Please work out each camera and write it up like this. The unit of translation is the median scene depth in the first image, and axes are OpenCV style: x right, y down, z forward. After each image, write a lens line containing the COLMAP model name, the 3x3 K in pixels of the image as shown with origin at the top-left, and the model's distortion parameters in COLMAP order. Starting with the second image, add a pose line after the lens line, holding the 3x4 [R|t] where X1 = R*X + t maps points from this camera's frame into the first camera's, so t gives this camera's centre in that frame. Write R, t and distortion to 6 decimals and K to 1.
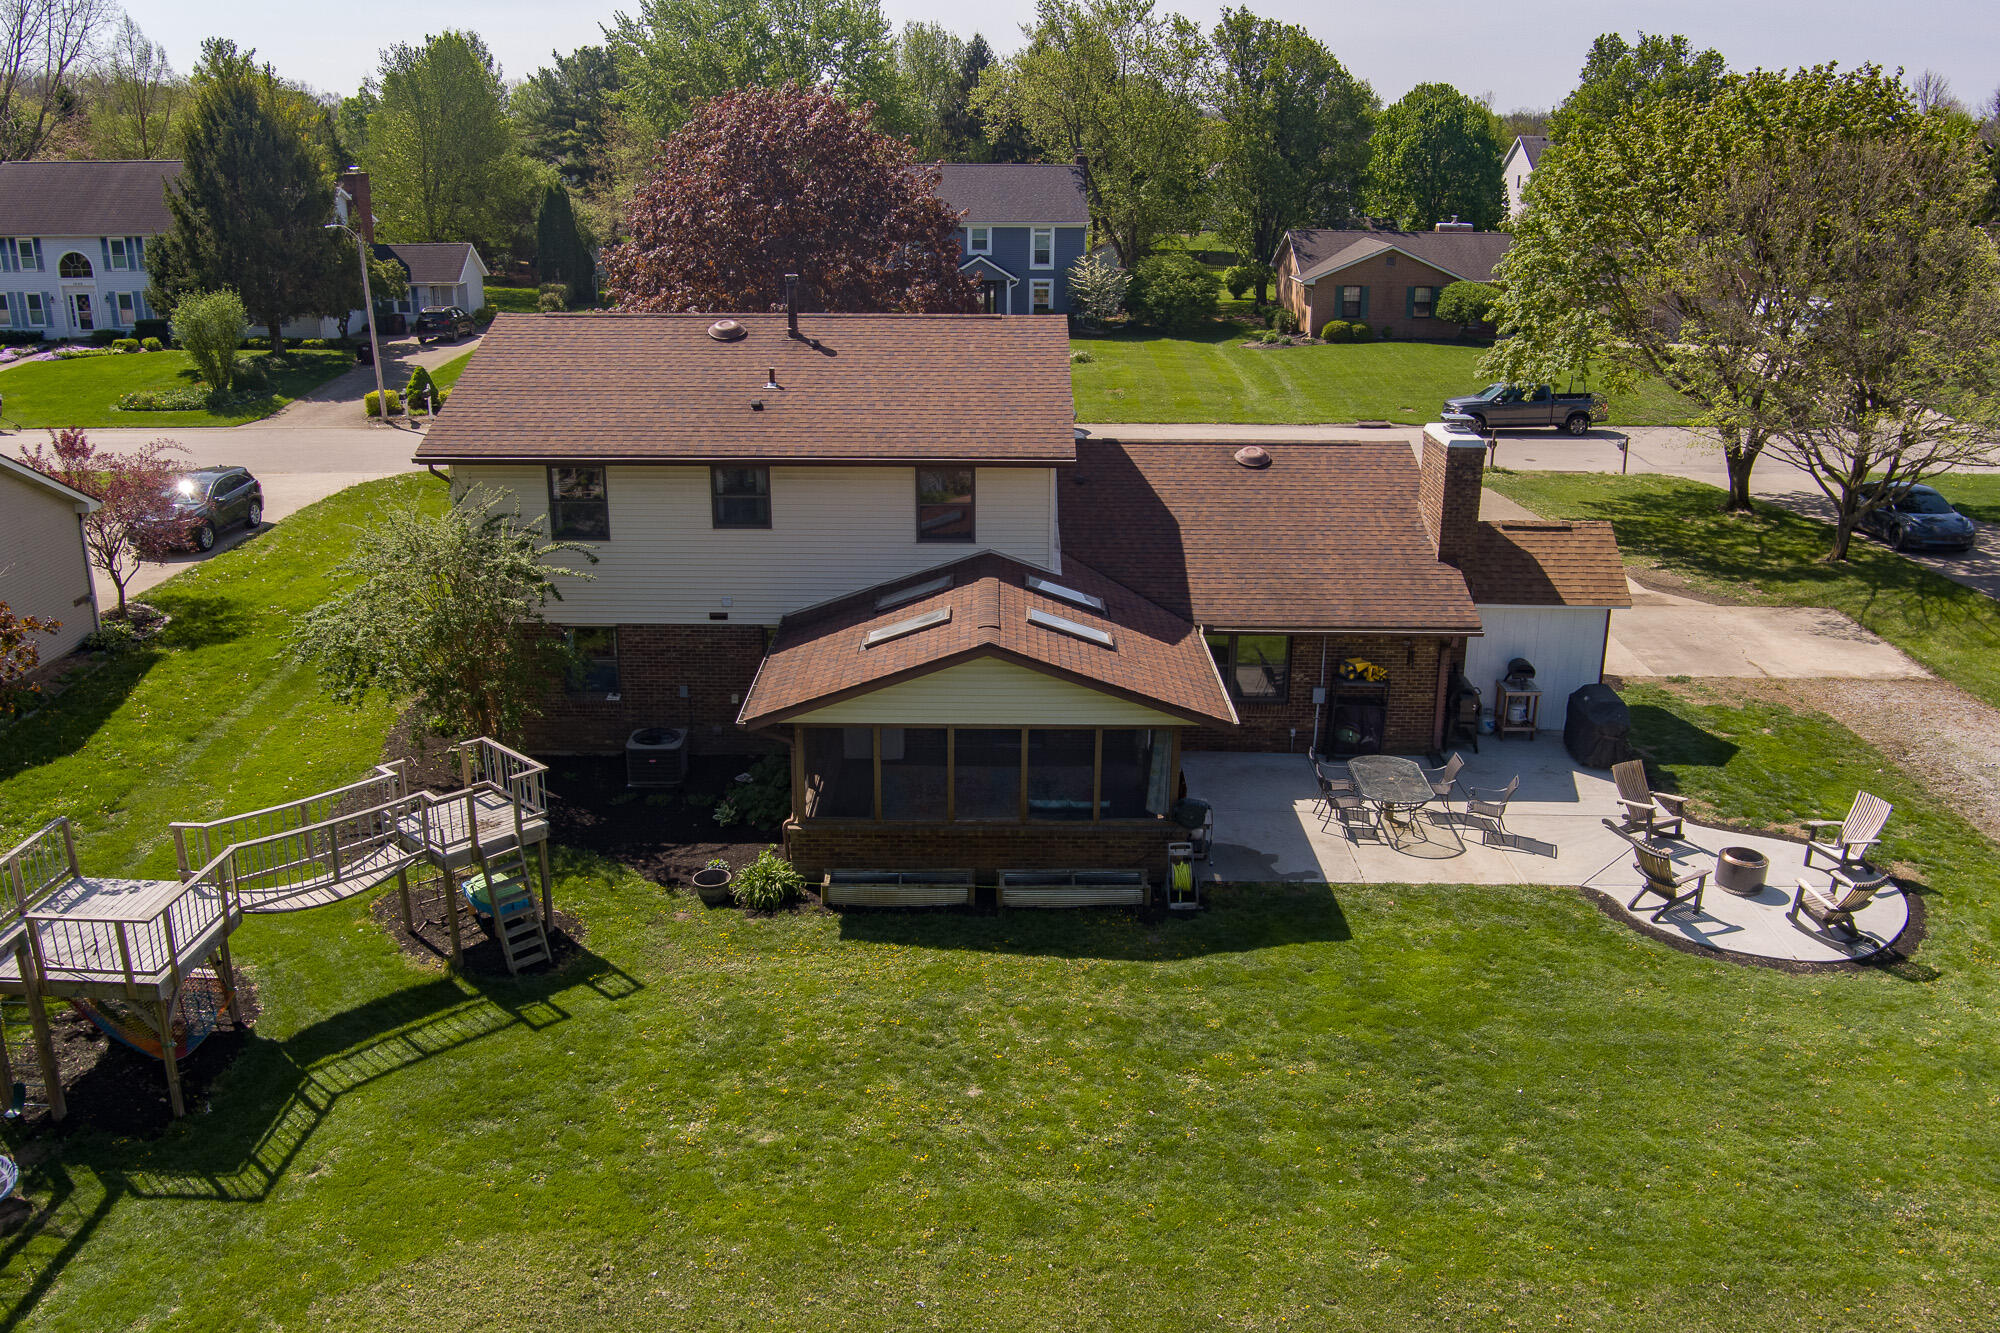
lens RADIAL K [[1613.5, 0, 987.5], [0, 1613.5, 662.4], [0, 0, 1]] dist [0.036459, -0.180852]
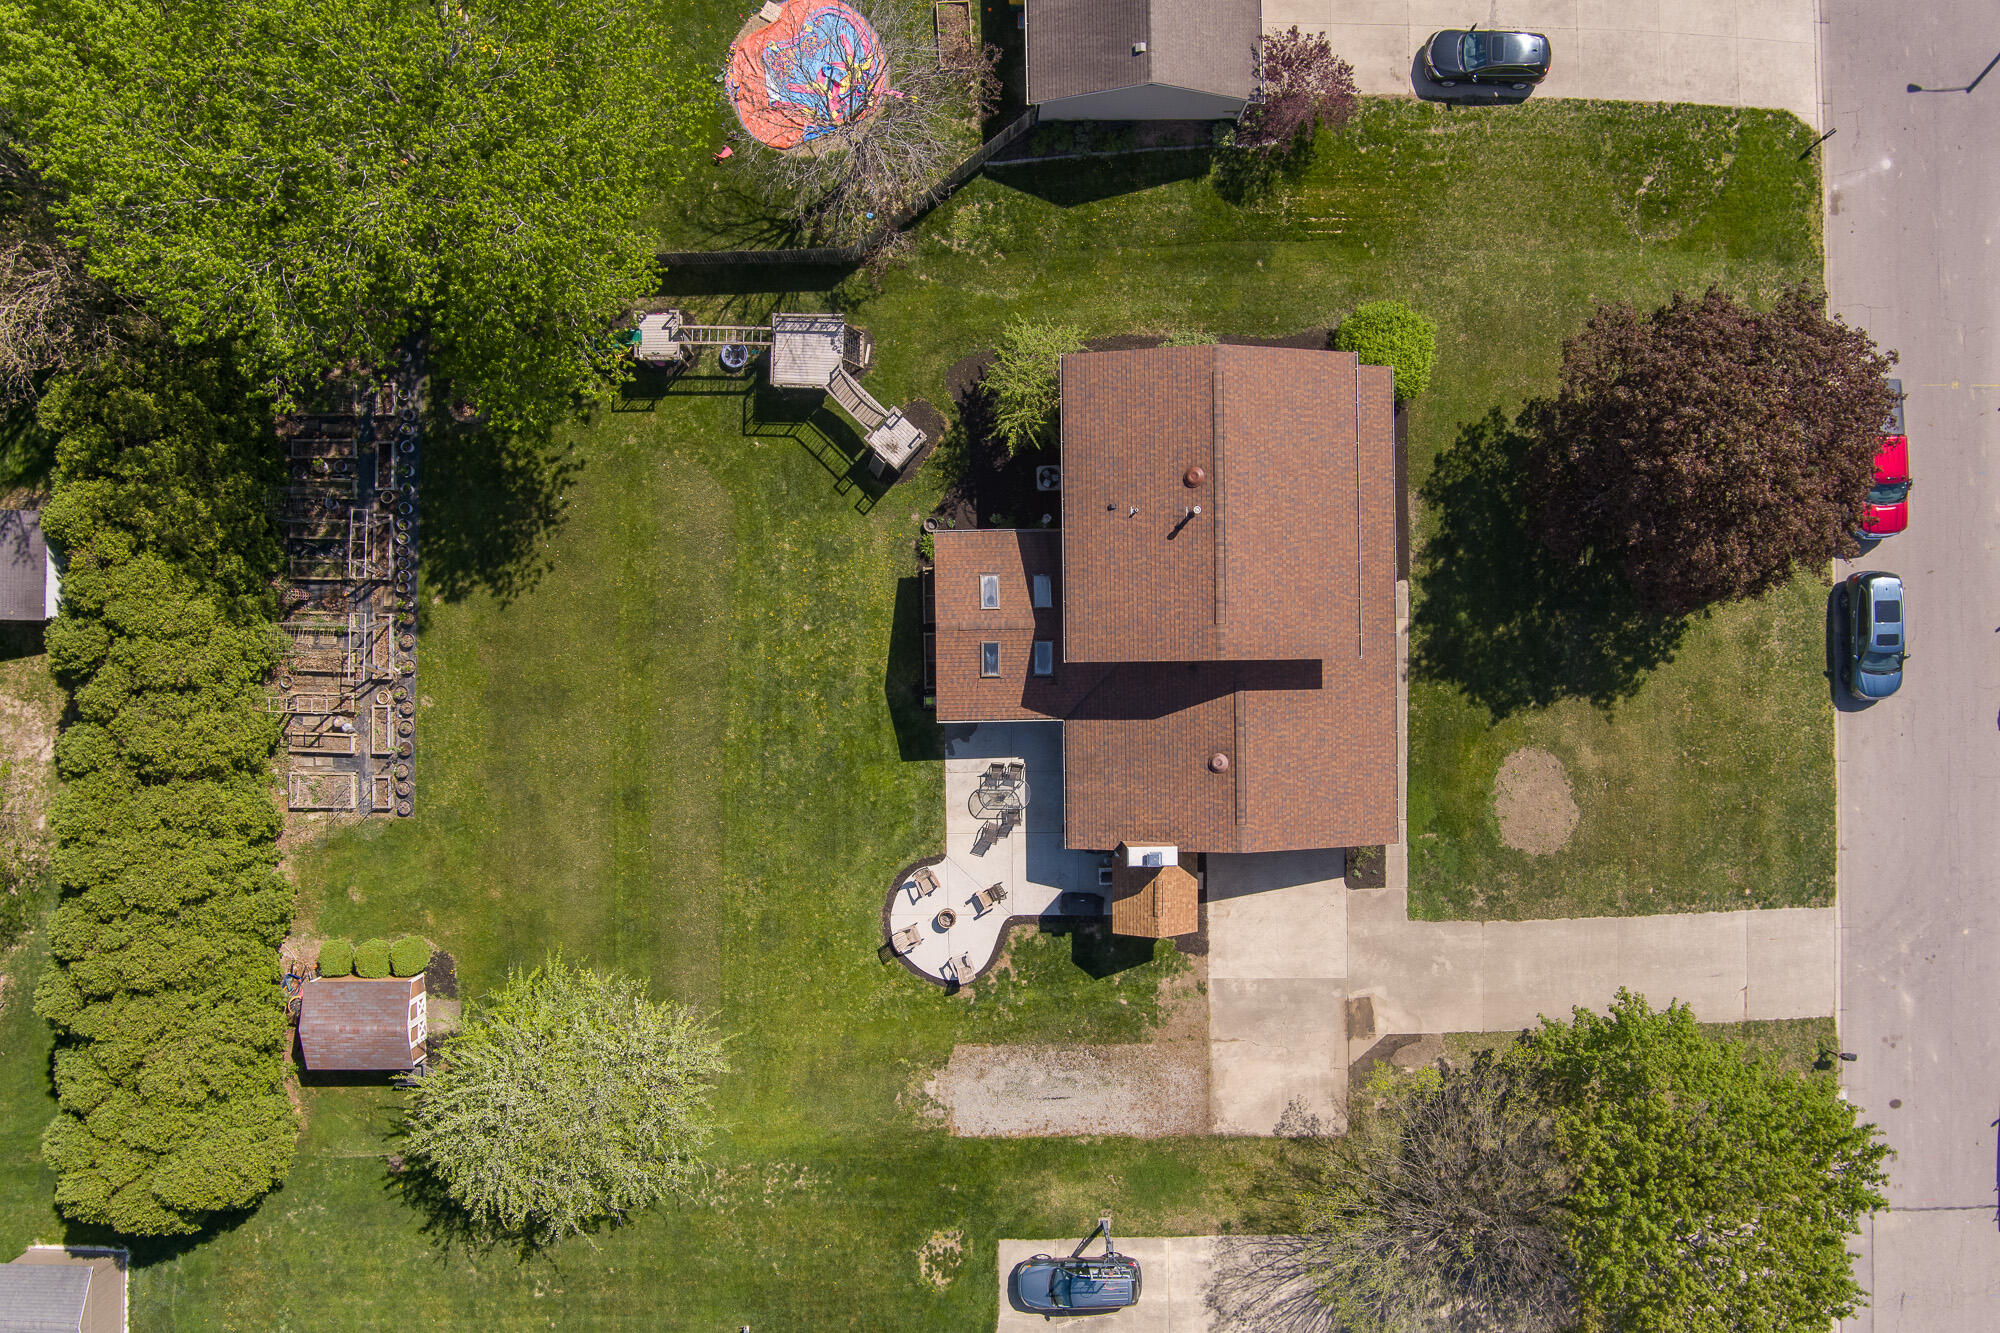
lens RADIAL K [[1613.5, 0, 987.5], [0, 1613.5, 662.4], [0, 0, 1]] dist [0.036459, -0.180852]
pose [[0.023215, 0.999687, -0.009358, 0.079217], [-0.353104, 0.016956, 0.935430, -2.295769], [0.935296, -0.018412, 0.353388, 0.141414]]
